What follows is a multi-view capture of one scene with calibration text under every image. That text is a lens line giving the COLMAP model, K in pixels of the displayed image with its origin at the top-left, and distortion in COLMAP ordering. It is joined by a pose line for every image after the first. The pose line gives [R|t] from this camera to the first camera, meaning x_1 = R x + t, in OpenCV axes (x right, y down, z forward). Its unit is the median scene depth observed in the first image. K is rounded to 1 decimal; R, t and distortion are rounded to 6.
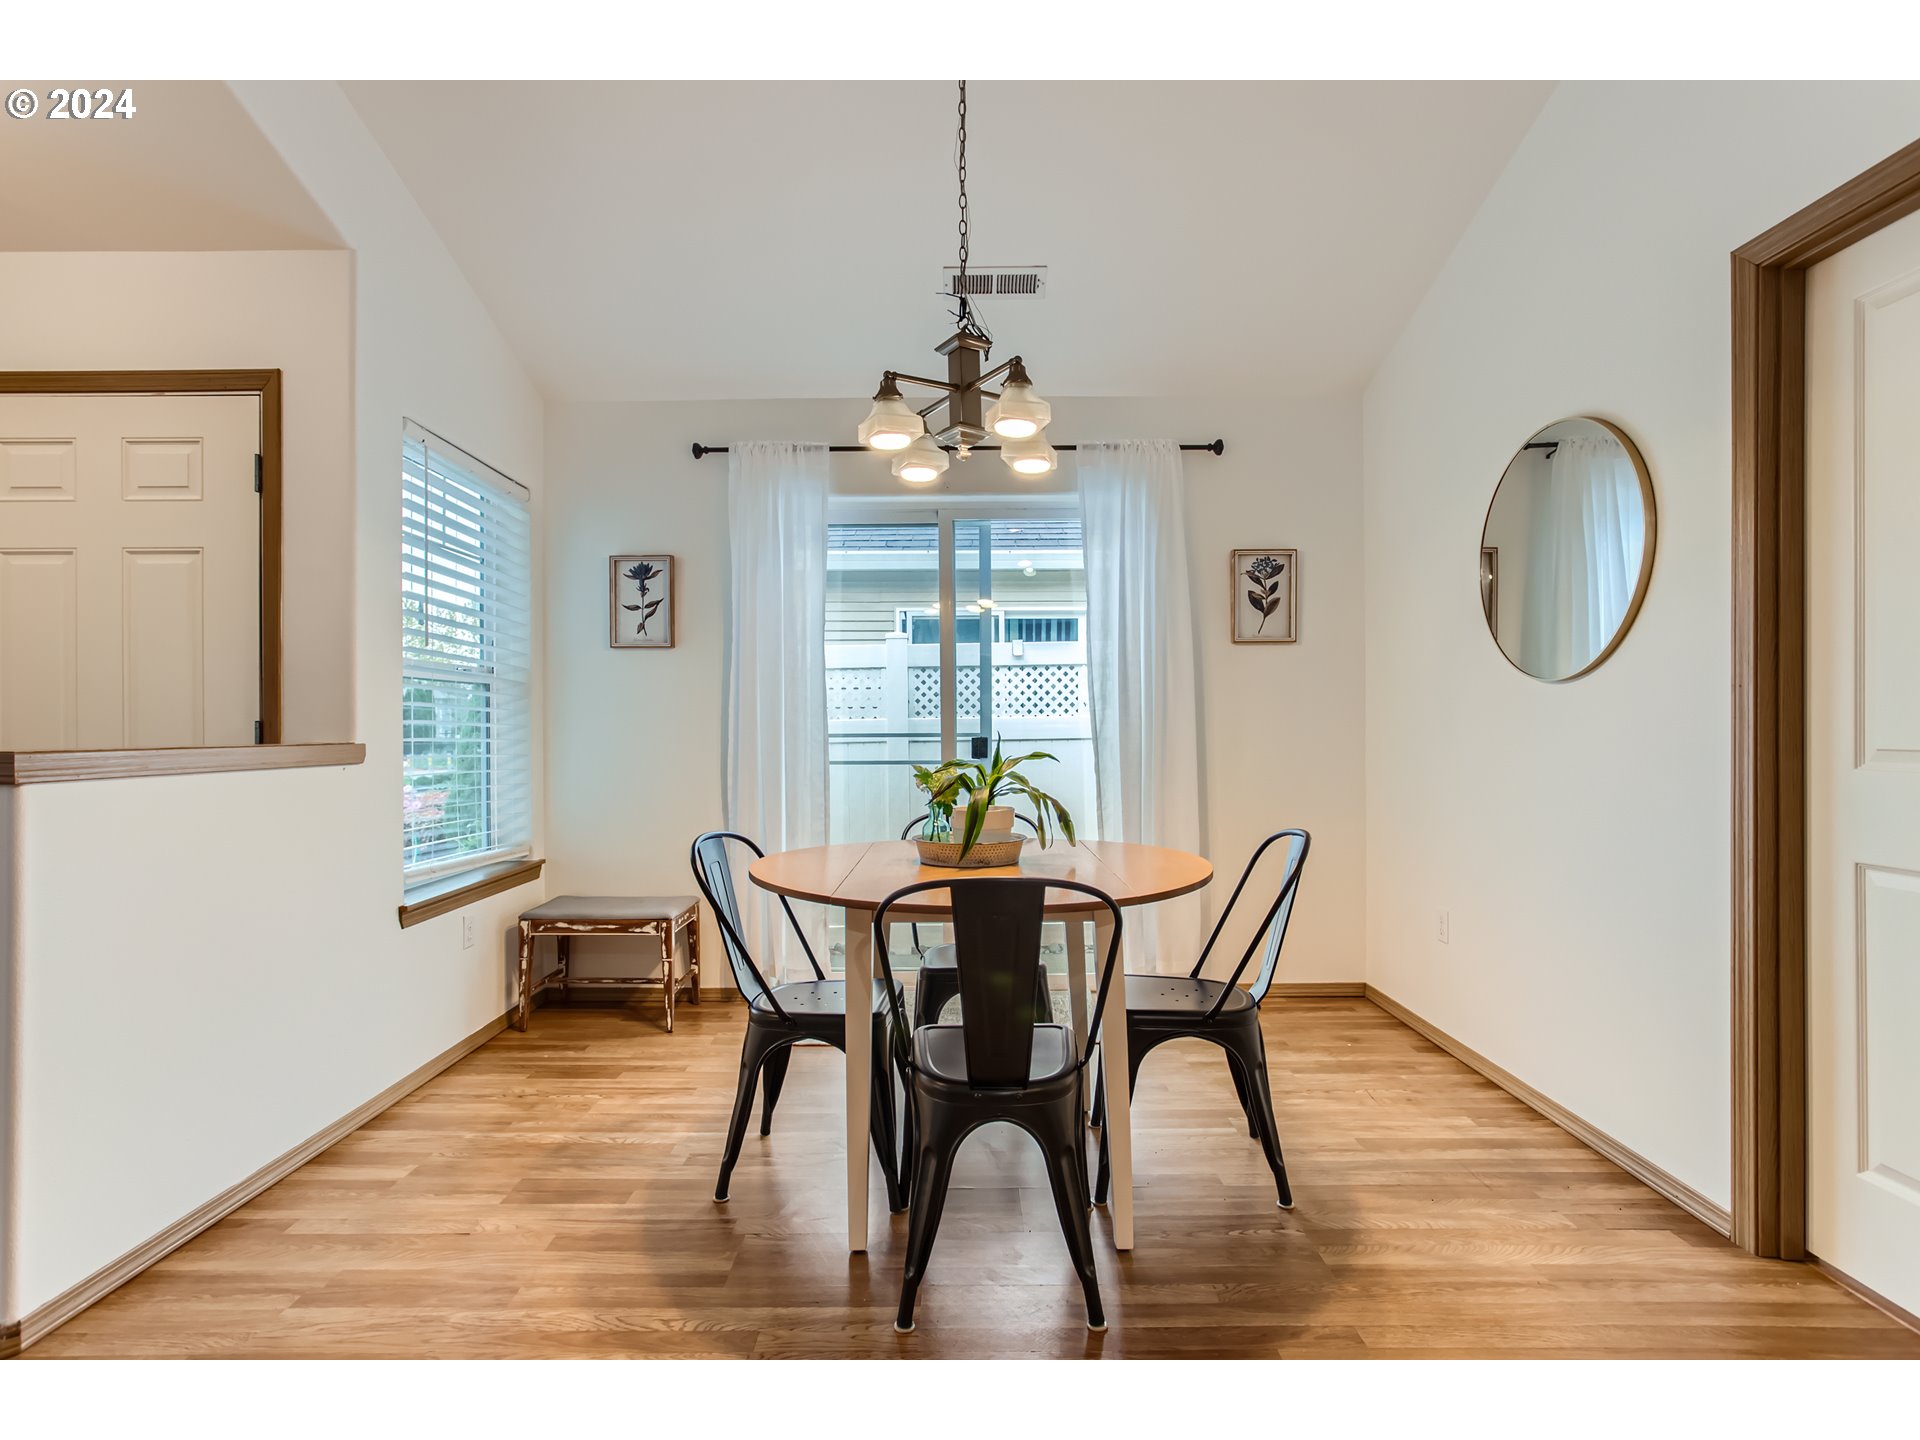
lens RADIAL K [[928.0, 0, 961.0], [0, 928.0, 727.2], [0, 0, 1]] dist [-0.027232, 0.014100]
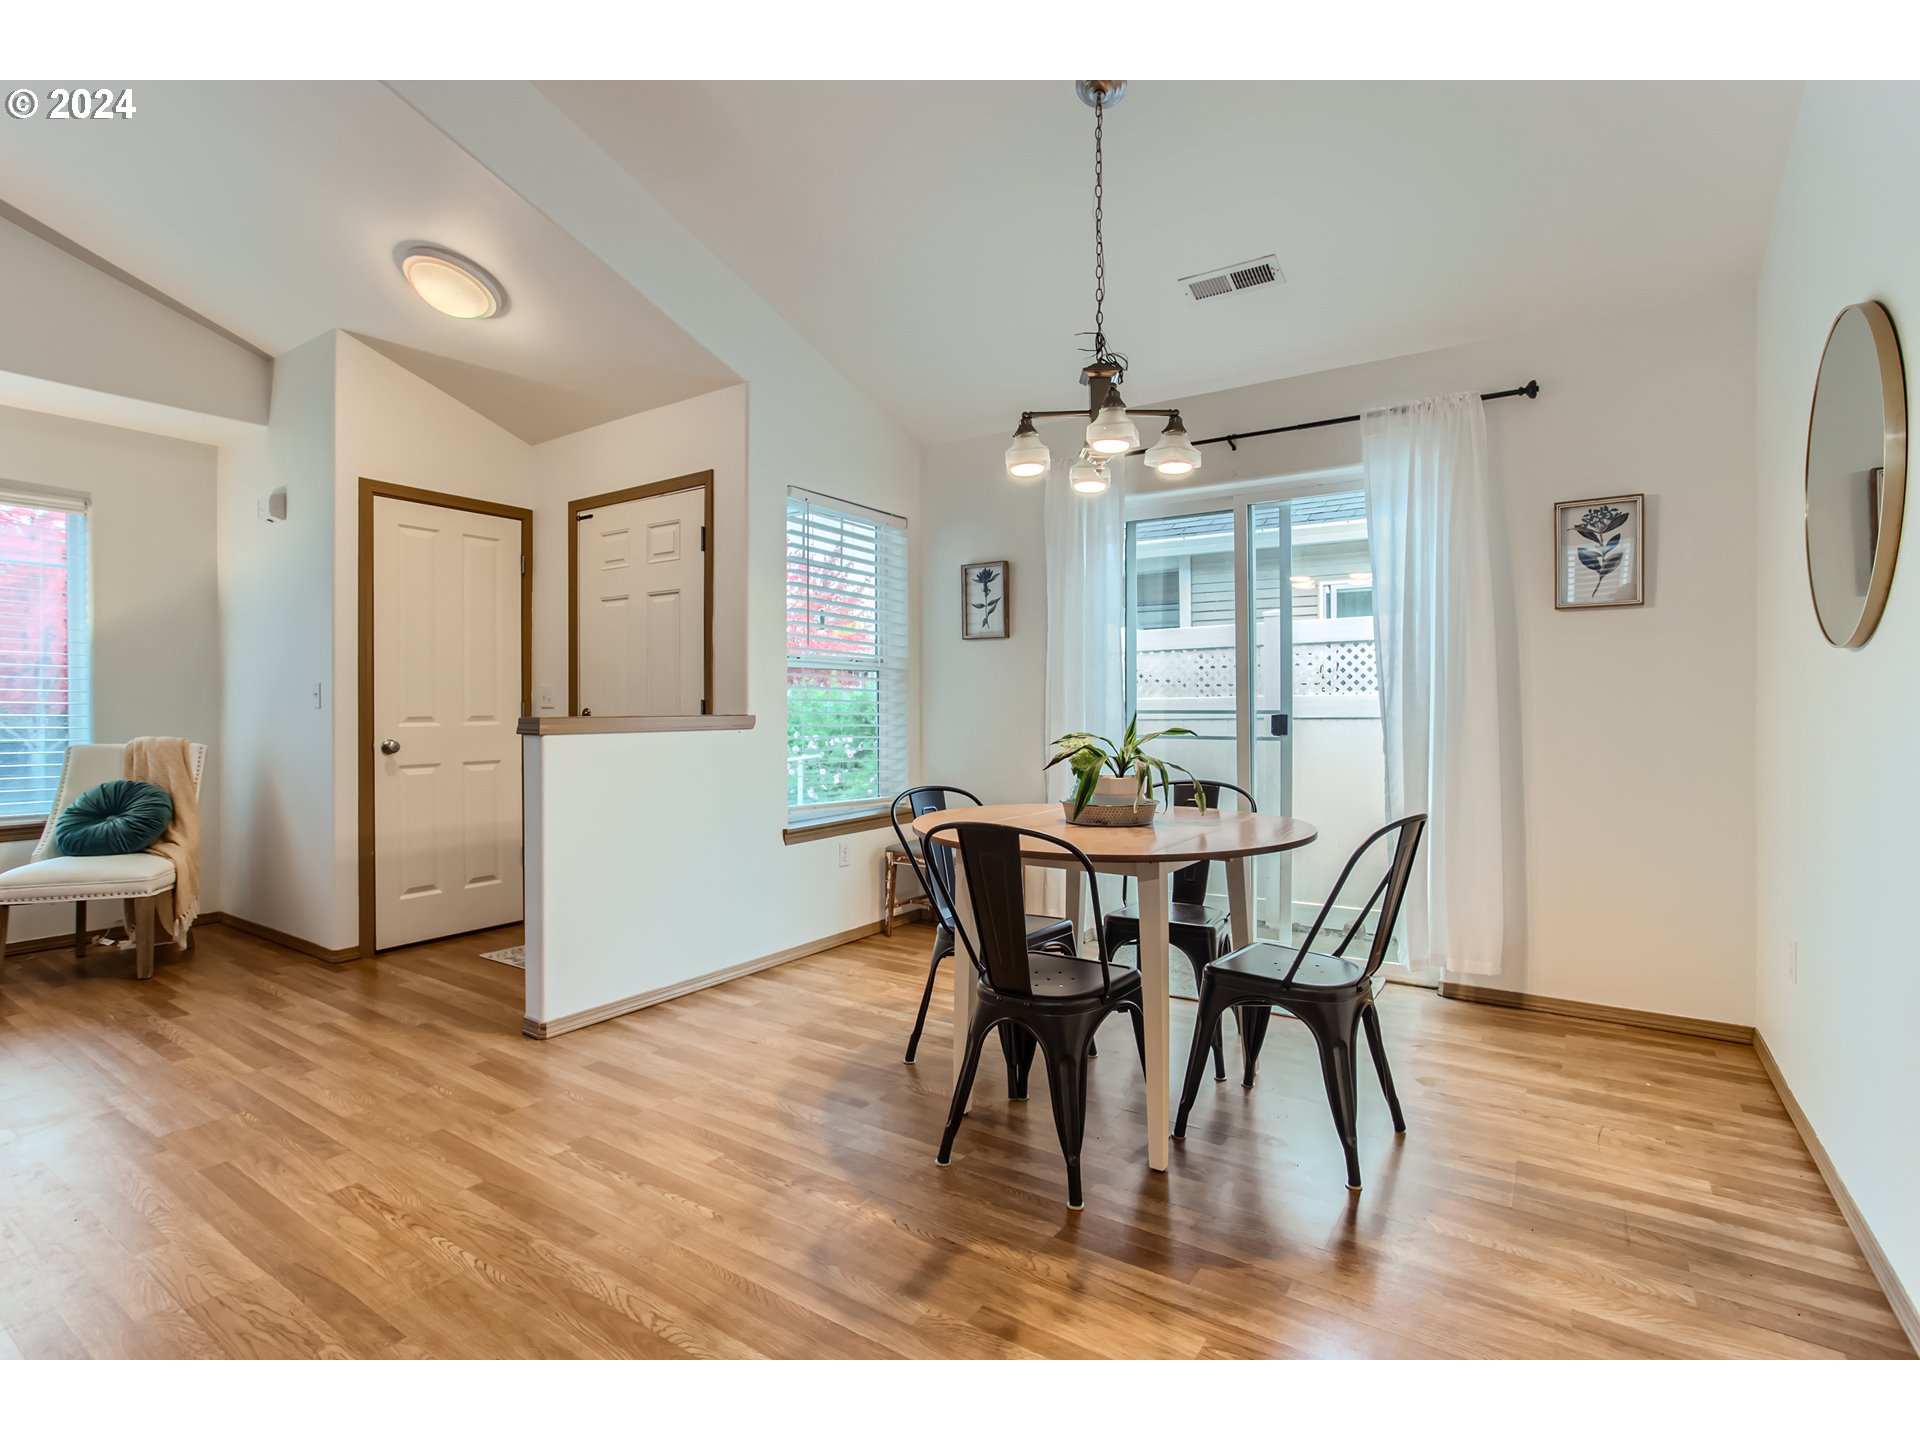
lens RADIAL K [[928.0, 0, 957.2], [0, 928.0, 709.9], [0, 0, 1]] dist [-0.027232, 0.014100]
pose [[0.831279, 0.006256, -0.555820, 0.311158], [-0.001863, 0.999962, 0.008469, -0.002773], [0.555852, -0.006005, 0.831259, -0.037342]]
